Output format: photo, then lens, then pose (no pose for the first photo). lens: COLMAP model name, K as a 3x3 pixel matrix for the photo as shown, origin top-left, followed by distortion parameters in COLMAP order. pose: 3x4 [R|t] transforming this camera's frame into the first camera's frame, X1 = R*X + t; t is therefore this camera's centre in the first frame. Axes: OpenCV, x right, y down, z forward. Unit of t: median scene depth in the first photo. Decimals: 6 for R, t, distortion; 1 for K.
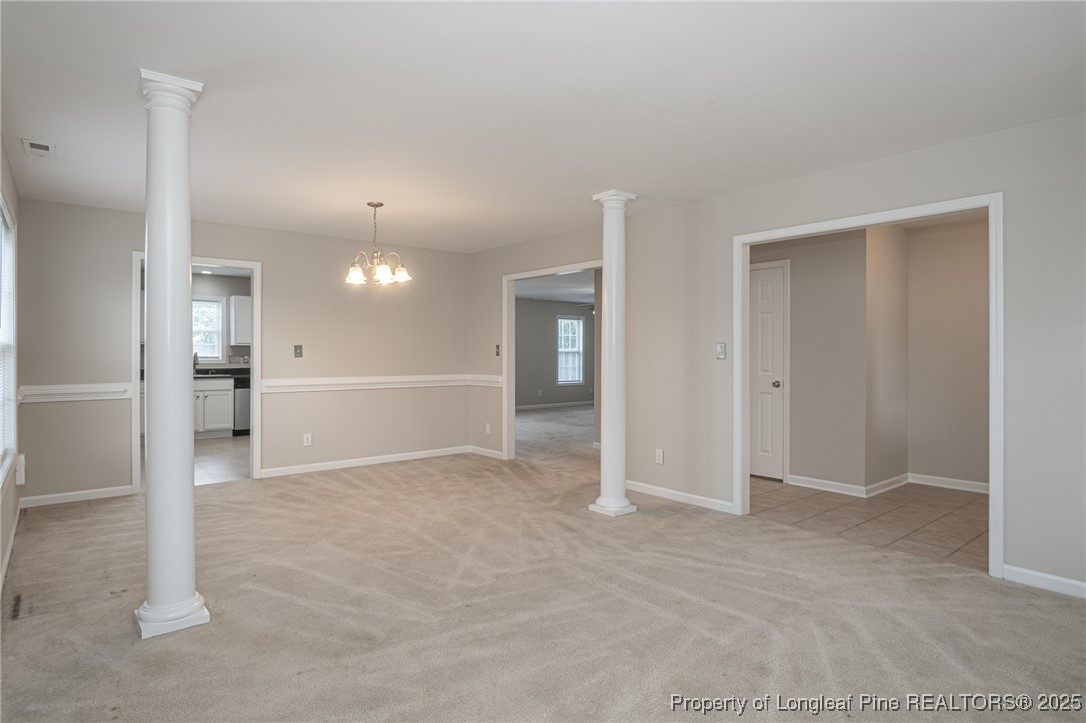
lens RADIAL K [[586.5, 0, 536.2], [0, 586.5, 359.5], [0, 0, 1]] dist [-0.006449, -0.000318]
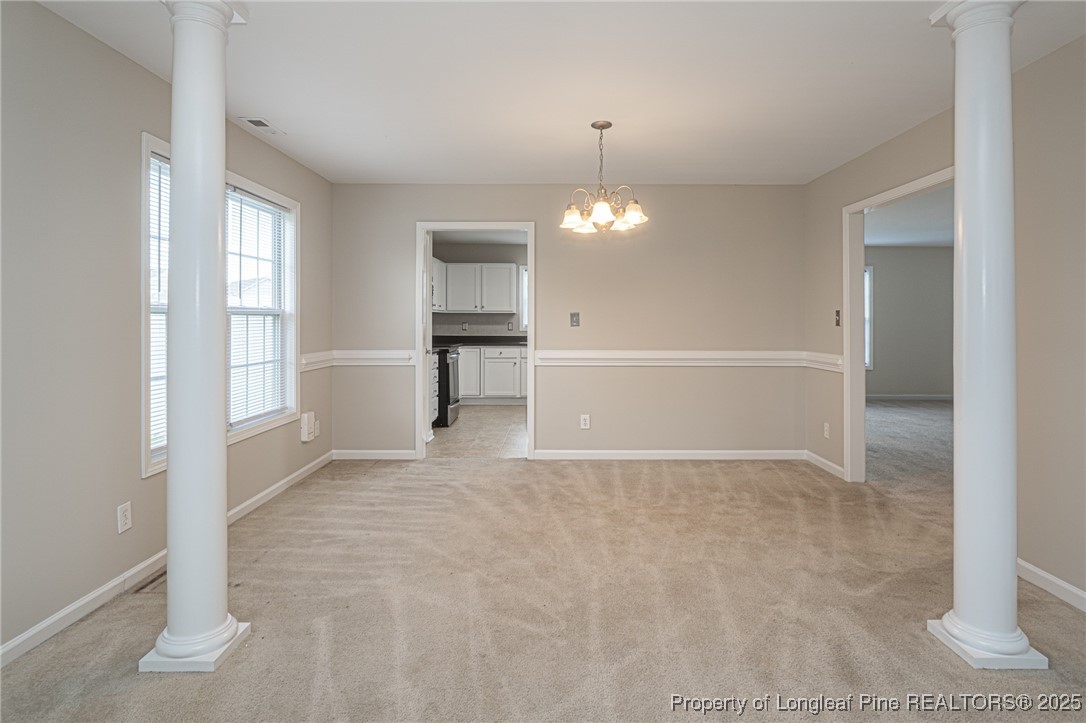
lens RADIAL K [[586.5, 0, 544.4], [0, 586.5, 316.1], [0, 0, 1]] dist [-0.006449, -0.000318]
pose [[0.776991, -0.004427, -0.629497, 0.143611], [-0.009083, 0.999792, -0.018242, -0.003529], [0.629447, 0.019891, 0.776789, 0.369956]]
